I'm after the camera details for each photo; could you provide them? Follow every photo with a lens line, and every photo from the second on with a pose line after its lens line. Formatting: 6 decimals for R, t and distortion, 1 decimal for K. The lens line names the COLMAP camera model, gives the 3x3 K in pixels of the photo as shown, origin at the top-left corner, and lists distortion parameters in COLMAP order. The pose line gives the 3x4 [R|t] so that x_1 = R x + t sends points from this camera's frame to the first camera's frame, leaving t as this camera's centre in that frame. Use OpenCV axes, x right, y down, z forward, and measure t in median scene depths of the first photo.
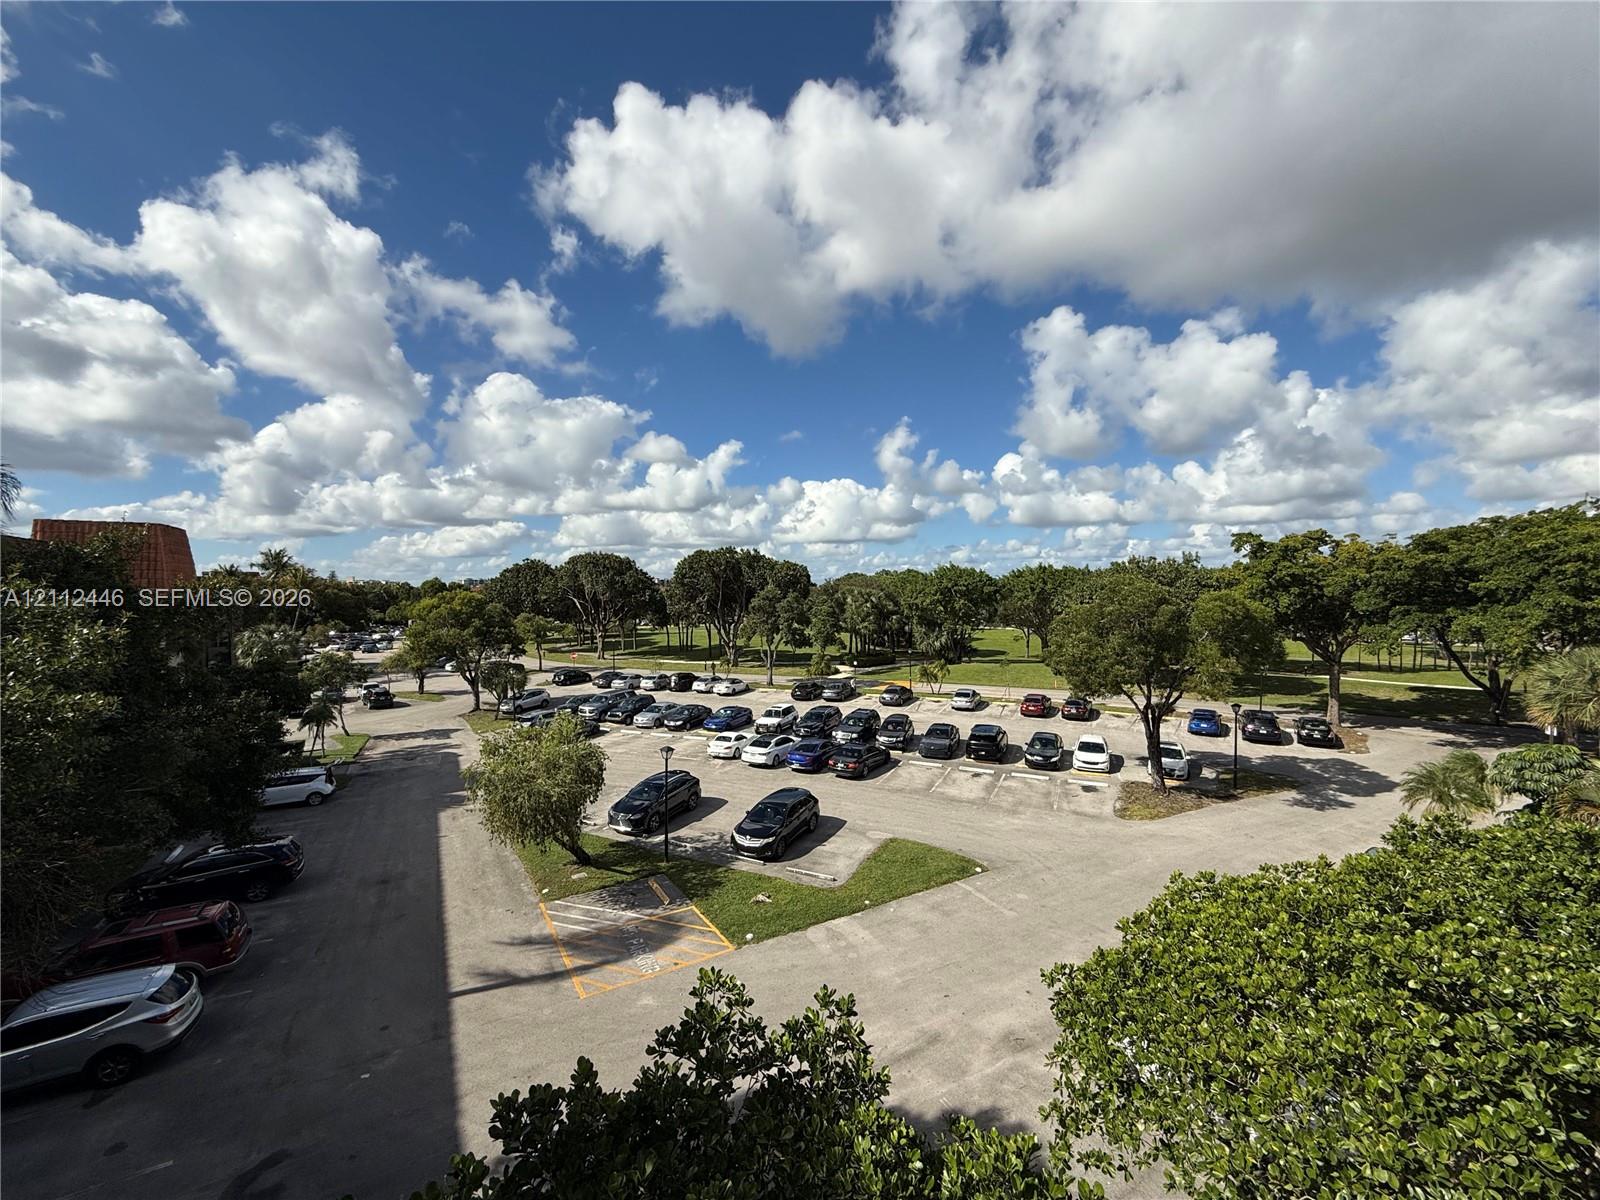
lens RADIAL K [[634.3, 0, 792.3], [0, 634.3, 600.5], [0, 0, 1]] dist [0.000617, 0.000137]
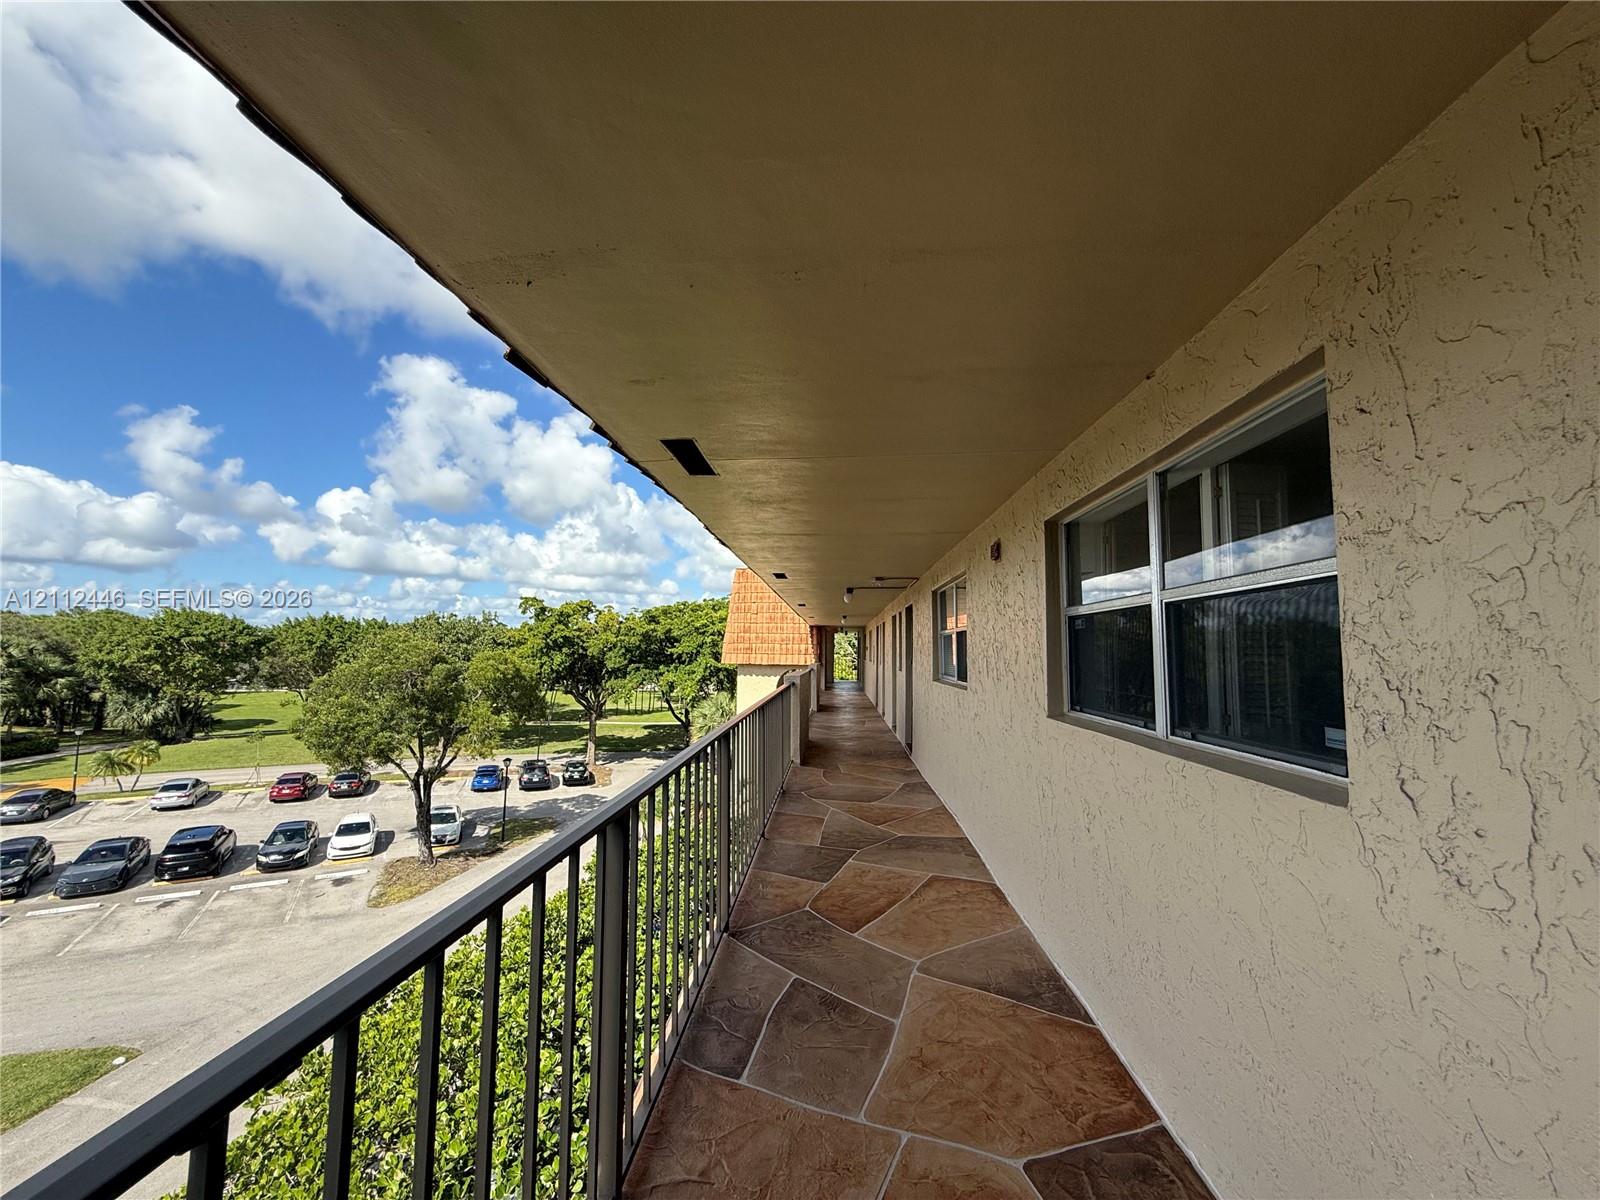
lens RADIAL K [[600.6, 0, 806.6], [0, 600.6, 605.6], [0, 0, 1]] dist [0.000199, -0.000301]
pose [[0.565125, 0.076115, 0.821486, 0.122704], [-0.009256, 0.996257, -0.085941, -0.006747], [-0.824953, 0.040964, 0.563715, 0.017754]]
